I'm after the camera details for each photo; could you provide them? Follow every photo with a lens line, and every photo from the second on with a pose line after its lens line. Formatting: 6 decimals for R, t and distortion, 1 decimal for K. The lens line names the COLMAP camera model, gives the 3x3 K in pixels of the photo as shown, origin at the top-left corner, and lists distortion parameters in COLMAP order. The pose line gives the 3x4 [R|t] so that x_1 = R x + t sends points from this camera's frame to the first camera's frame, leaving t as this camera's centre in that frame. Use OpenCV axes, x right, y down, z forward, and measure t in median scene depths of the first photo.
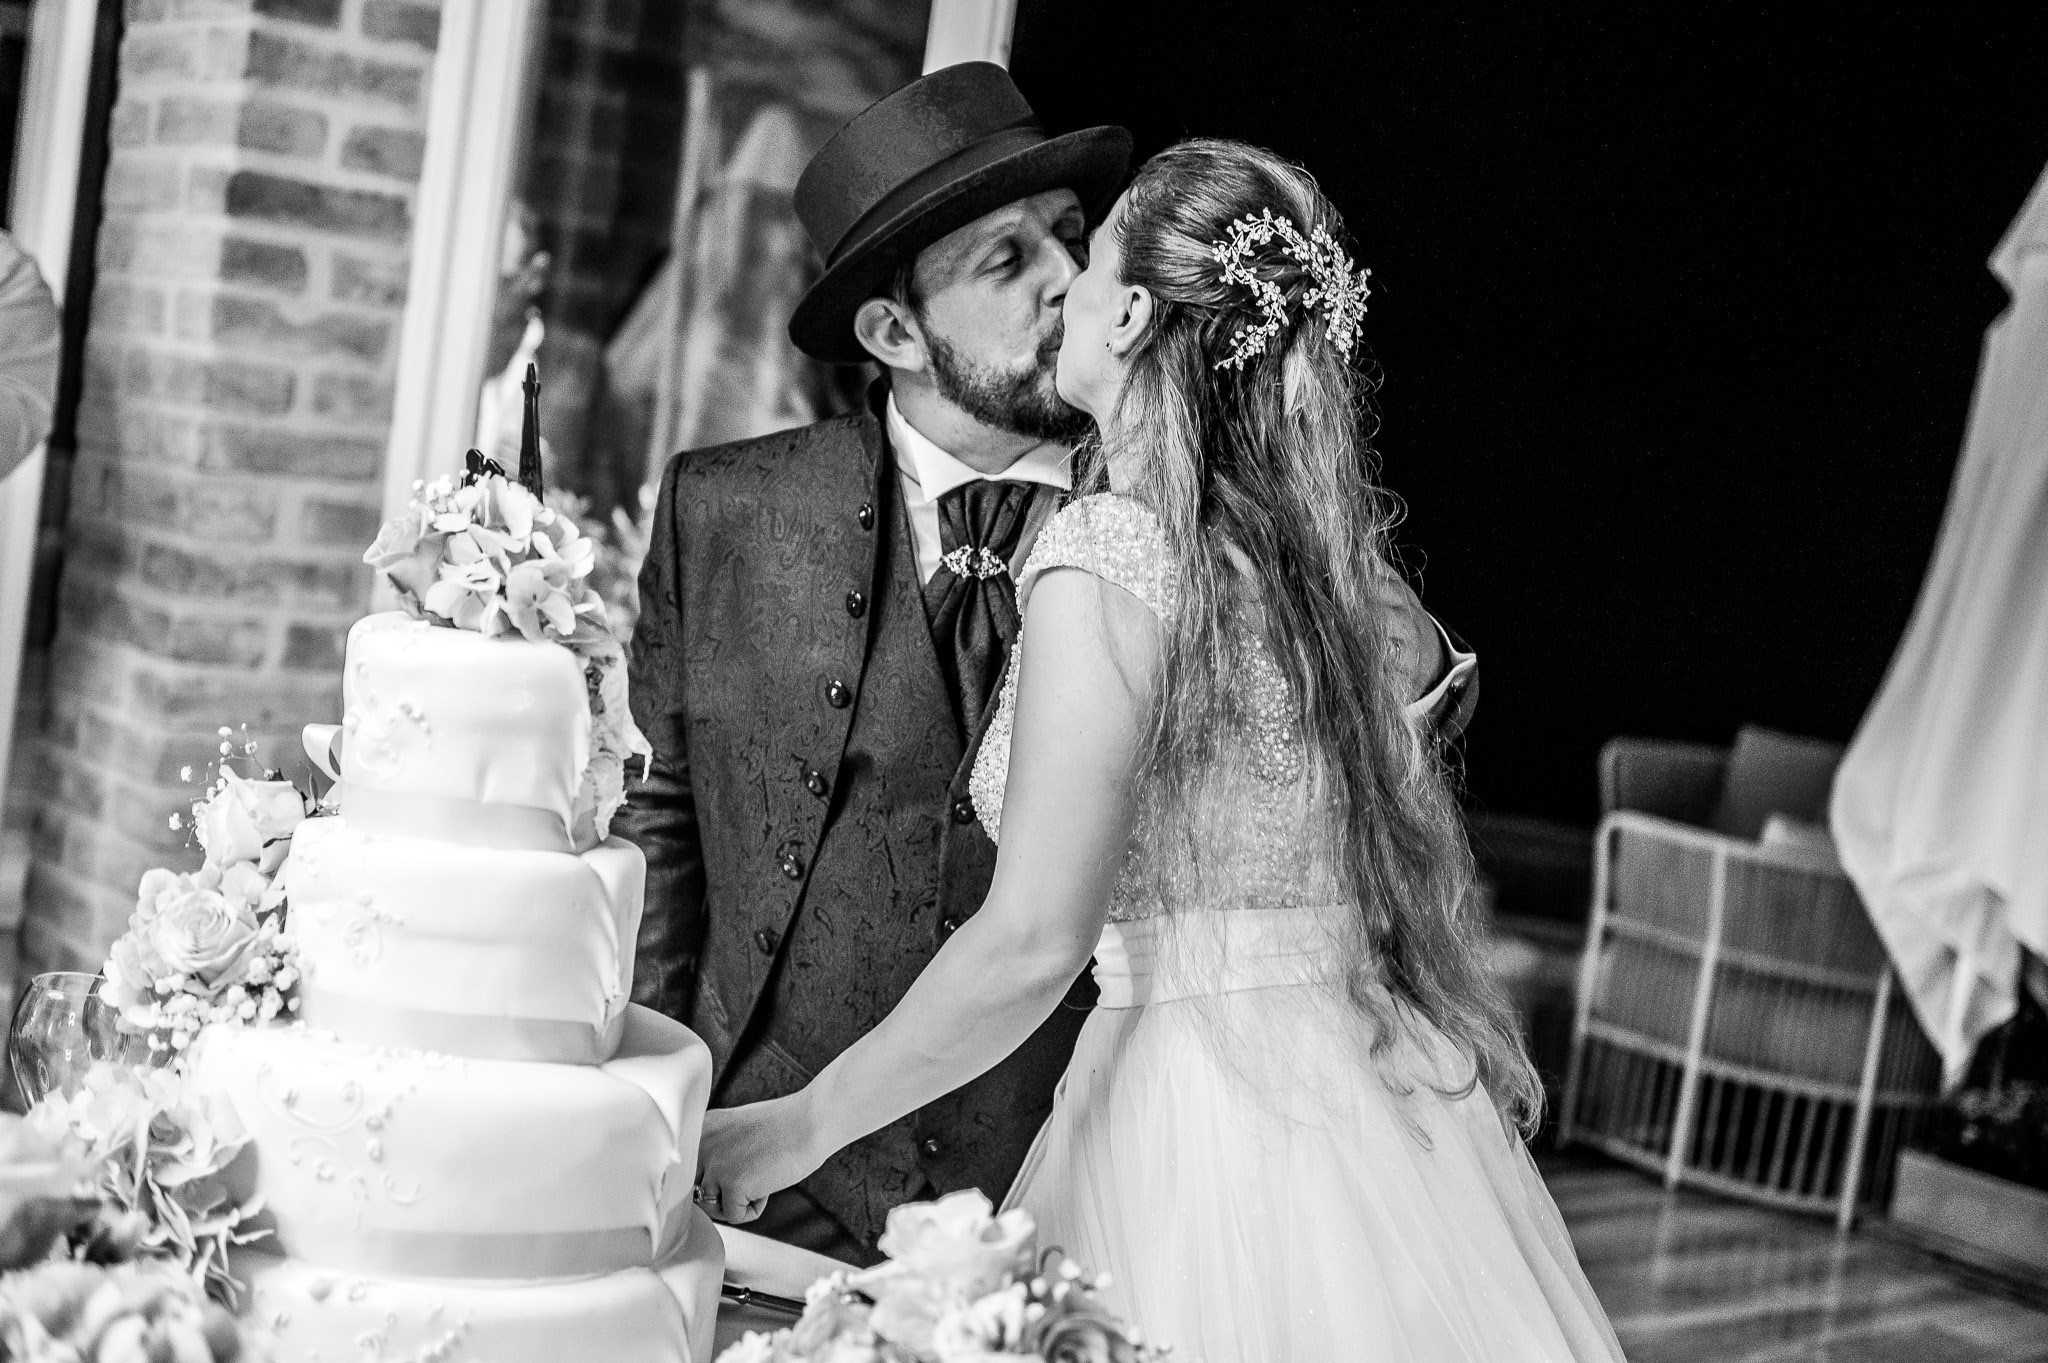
lens RADIAL K [[2941.6, 0, 1024.6], [0, 2941.6, 670.9], [0, 0, 1]] dist [0.027505, 0.000000]
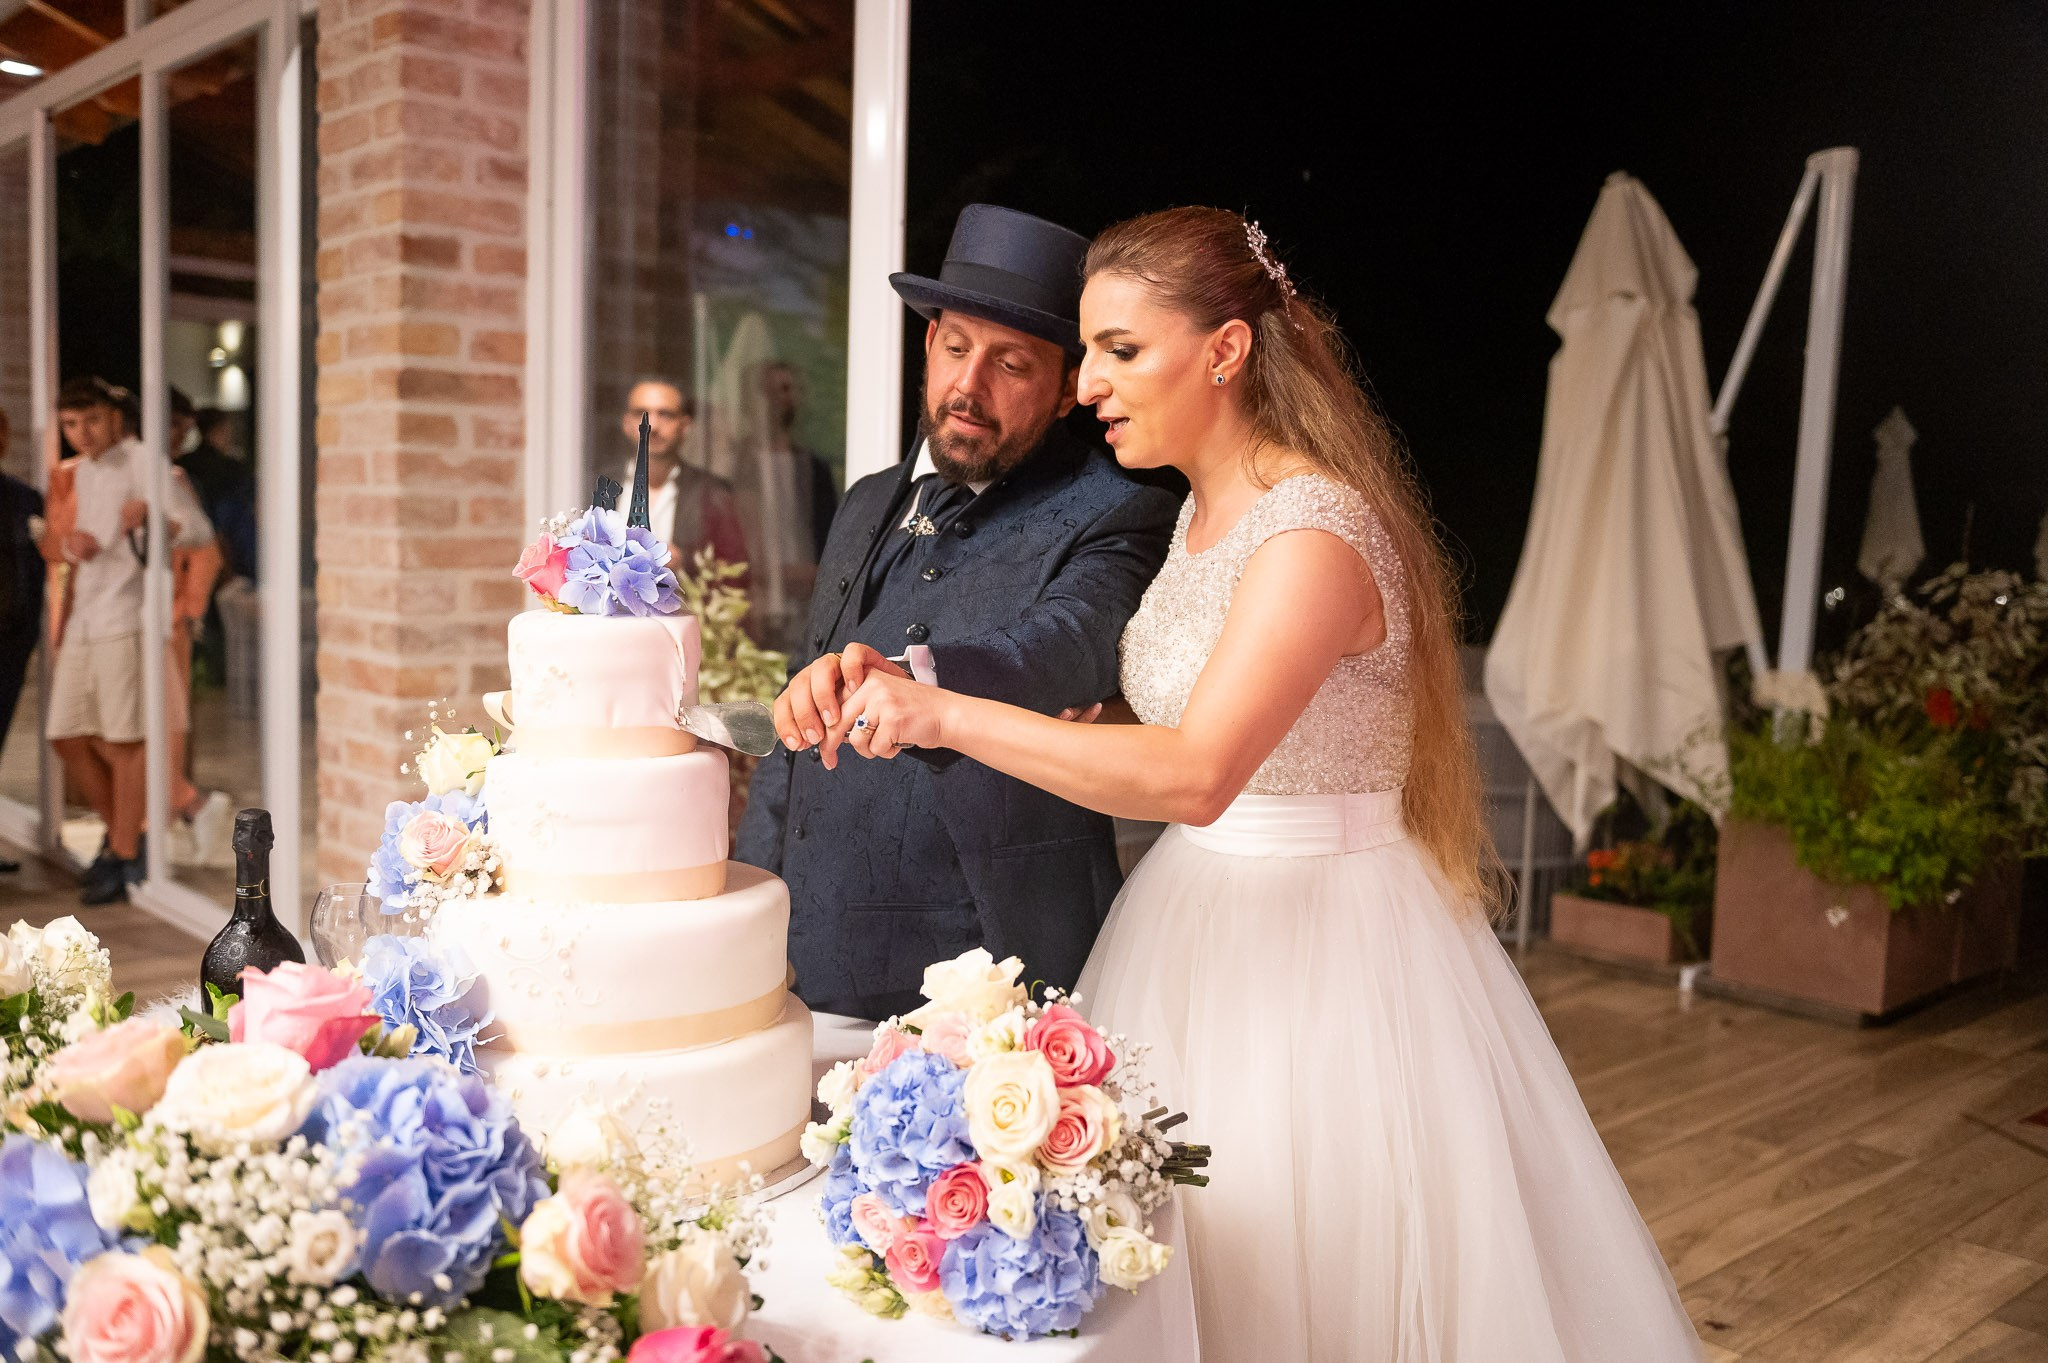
lens RADIAL K [[1886.4, 0, 1005.2], [0, 1886.4, 688.3], [0, 0, 1]] dist [-0.003623, 0.000000]
pose [[0.993264, -0.112444, 0.027976, -0.014266], [0.112163, 0.993624, 0.011402, 0.034168], [-0.029080, -0.008187, 0.999544, 0.058136]]
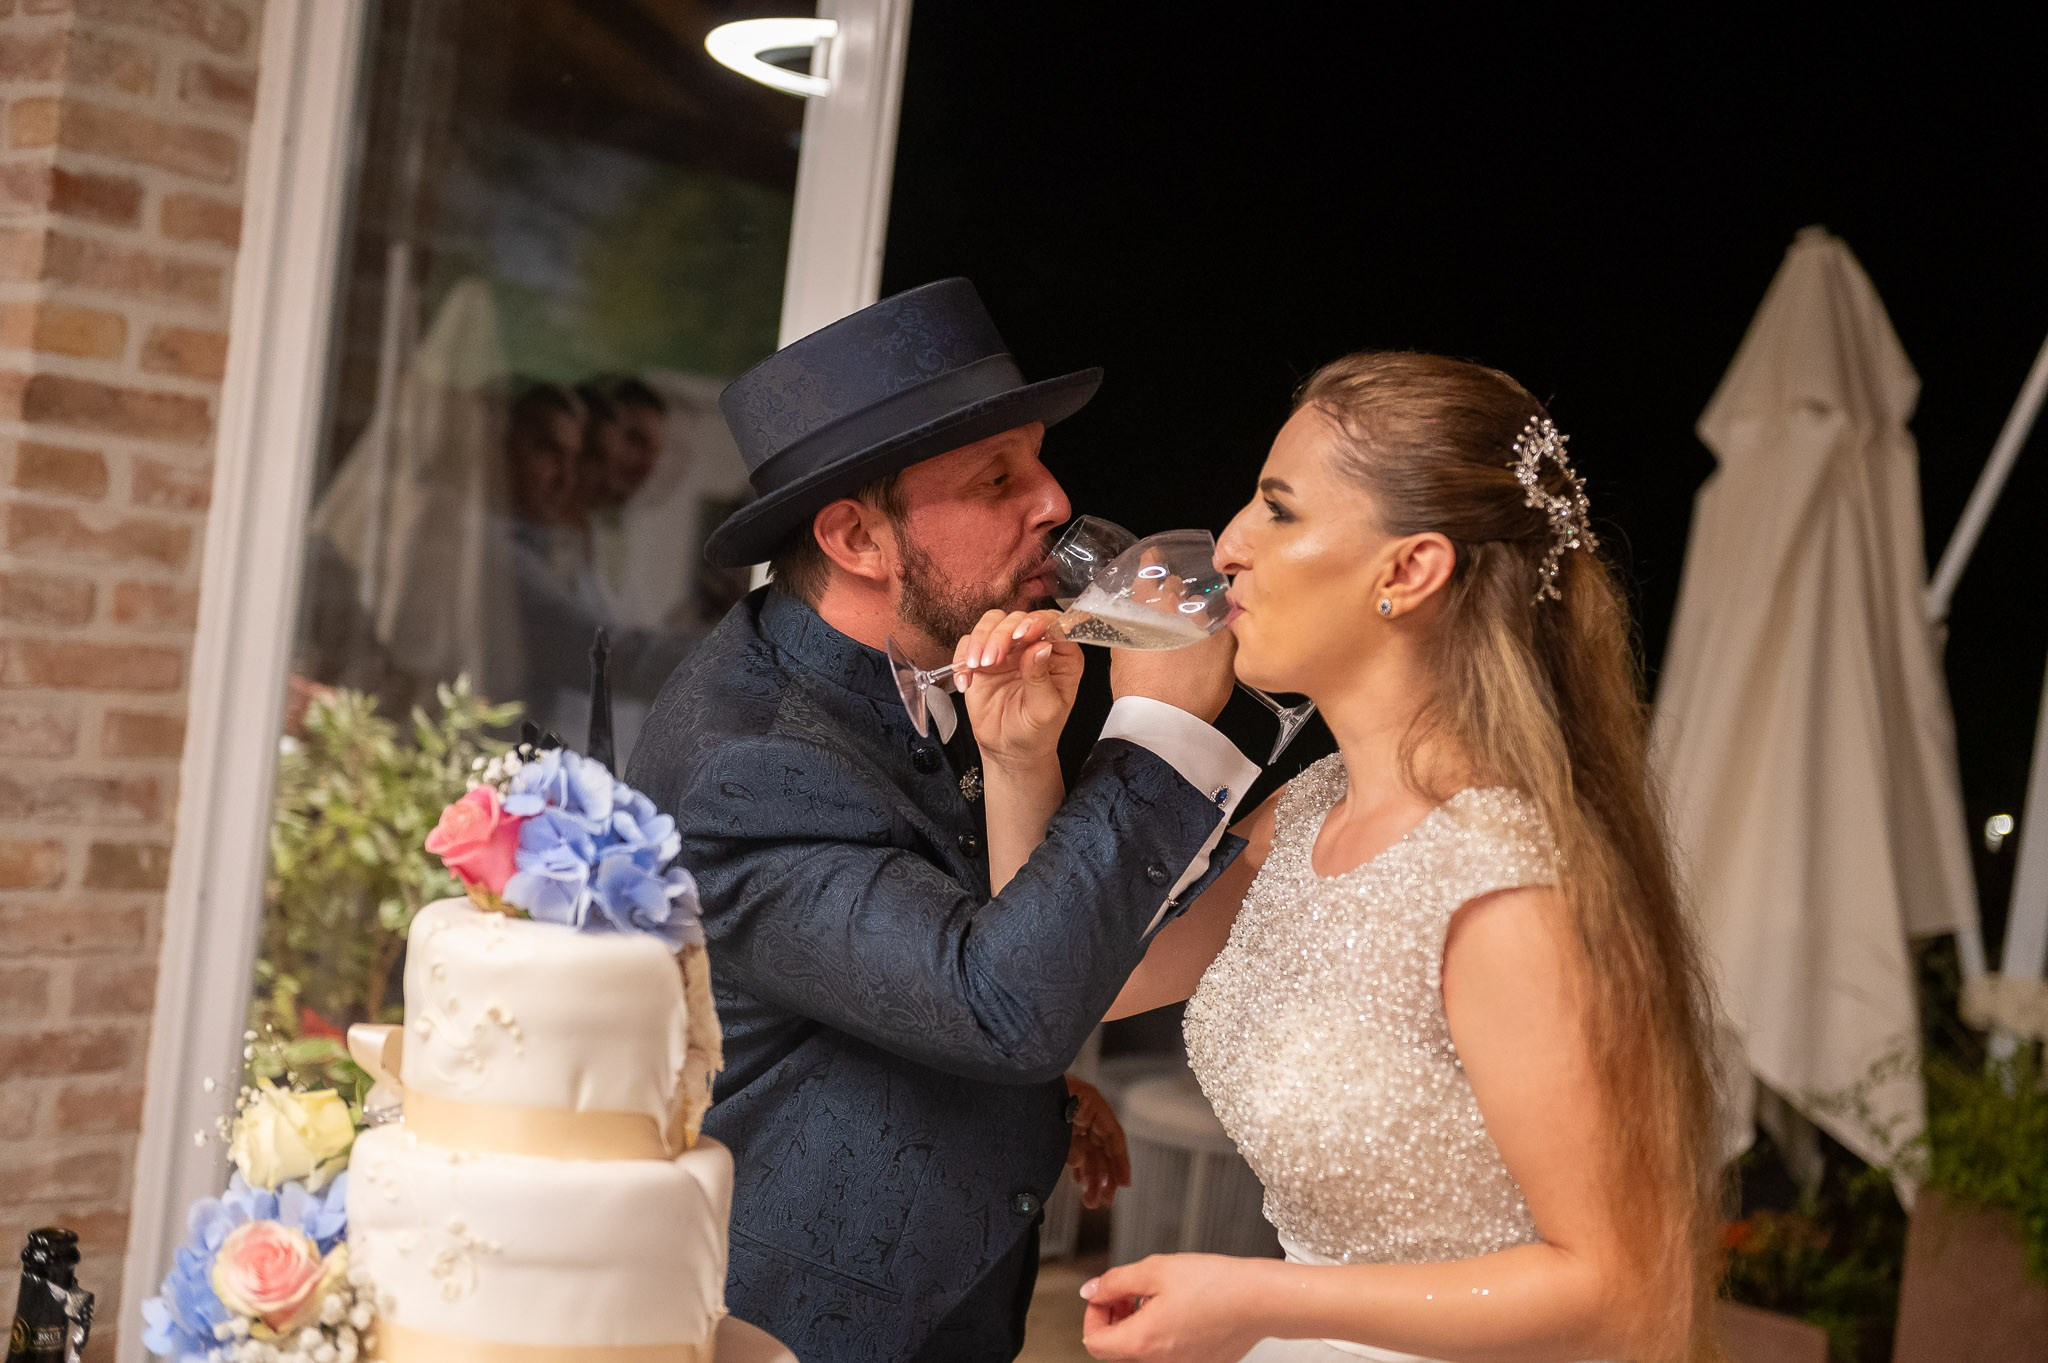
lens RADIAL K [[2841.0, 0, 1015.6], [0, 2841.0, 688.7], [0, 0, 1]] dist [0.006828, 0.000000]
pose [[0.991439, -0.025167, 0.128123, -0.151185], [0.030318, 0.998802, -0.038412, -0.046509], [-0.127002, 0.041968, 0.991014, 0.093932]]
